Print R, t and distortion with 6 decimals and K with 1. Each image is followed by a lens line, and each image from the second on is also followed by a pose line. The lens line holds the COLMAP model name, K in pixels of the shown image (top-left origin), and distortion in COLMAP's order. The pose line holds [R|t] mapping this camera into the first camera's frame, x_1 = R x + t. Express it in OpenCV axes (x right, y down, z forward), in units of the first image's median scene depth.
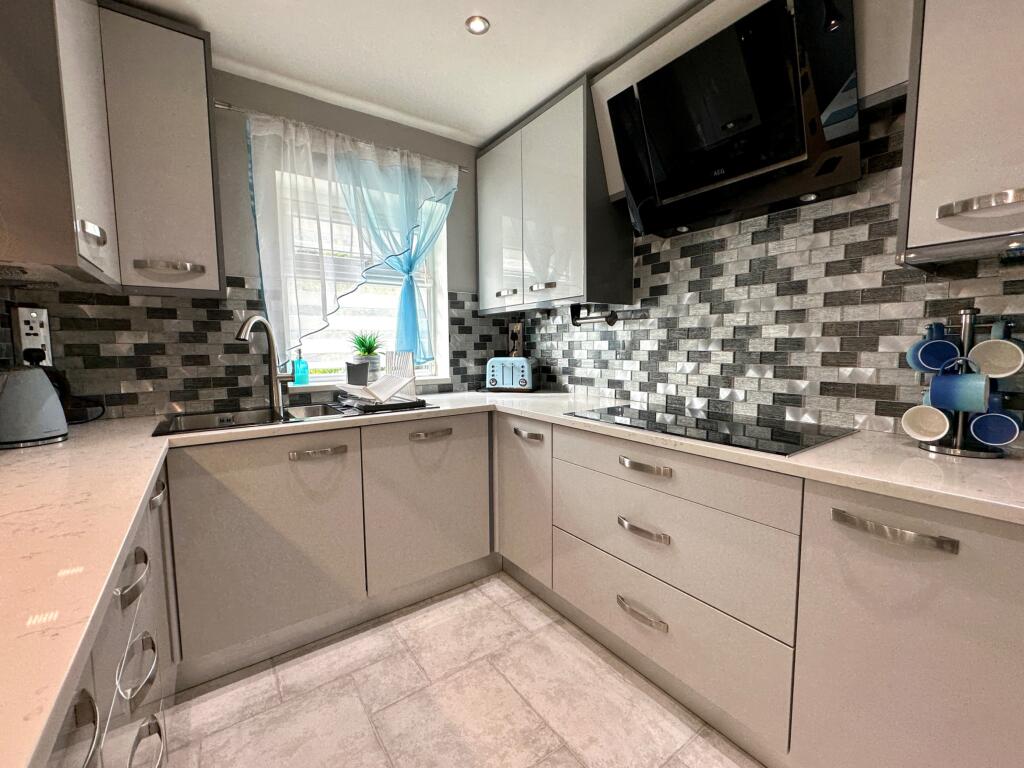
lens RADIAL K [[424.3, 0, 512.3], [0, 424.3, 381.8], [0, 0, 1]] dist [-0.000812, 0.000147]
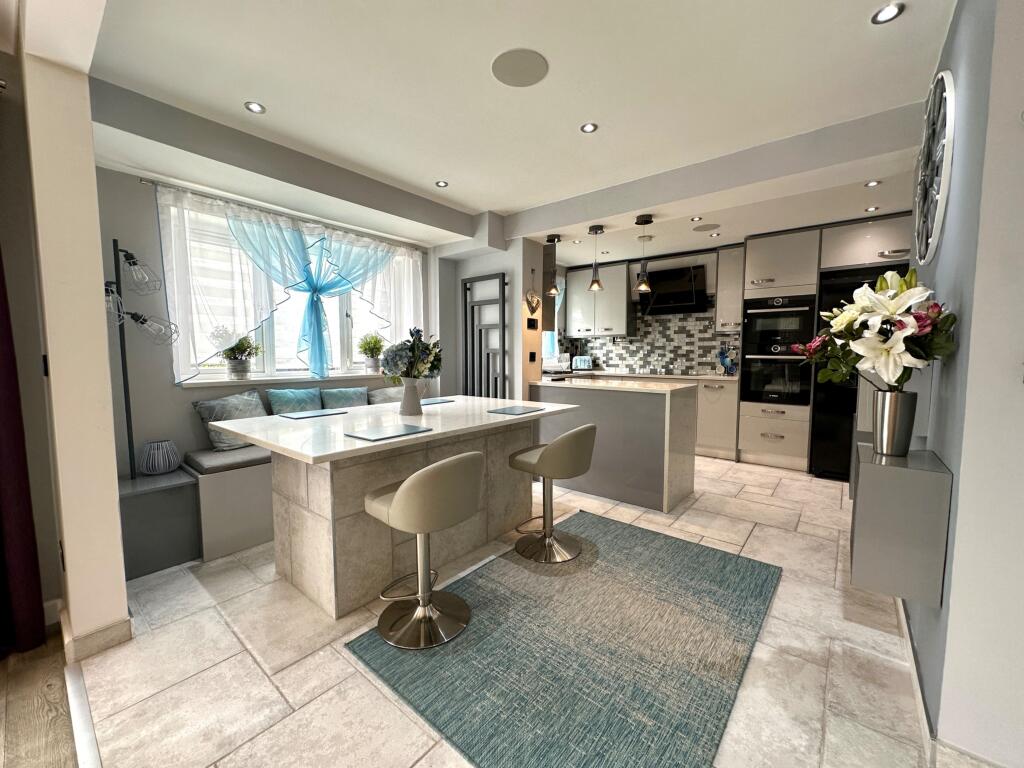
lens RADIAL K [[411.9, 0, 512.0], [0, 411.9, 382.4], [0, 0, 1]] dist [-0.001568, 0.000447]
pose [[0.967929, -0.009932, 0.251026, -1.254503], [0.013360, 0.999839, -0.011956, 0.144656], [-0.250867, 0.014926, 0.967907, -1.482052]]
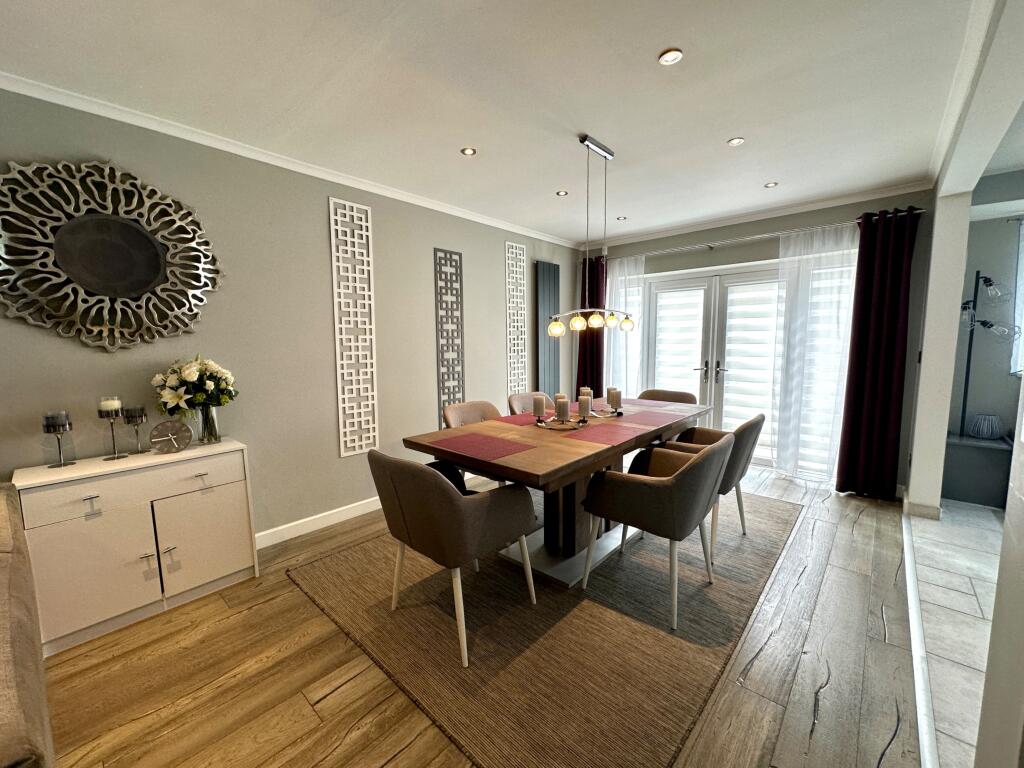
lens RADIAL K [[411.9, 0, 512.0], [0, 411.9, 382.4], [0, 0, 1]] dist [-0.001568, 0.000447]
pose [[0.205182, 0.110464, -0.972470, -0.762082], [-0.077973, 0.992297, 0.096264, 0.152659], [0.975613, 0.056074, 0.212215, -2.253083]]
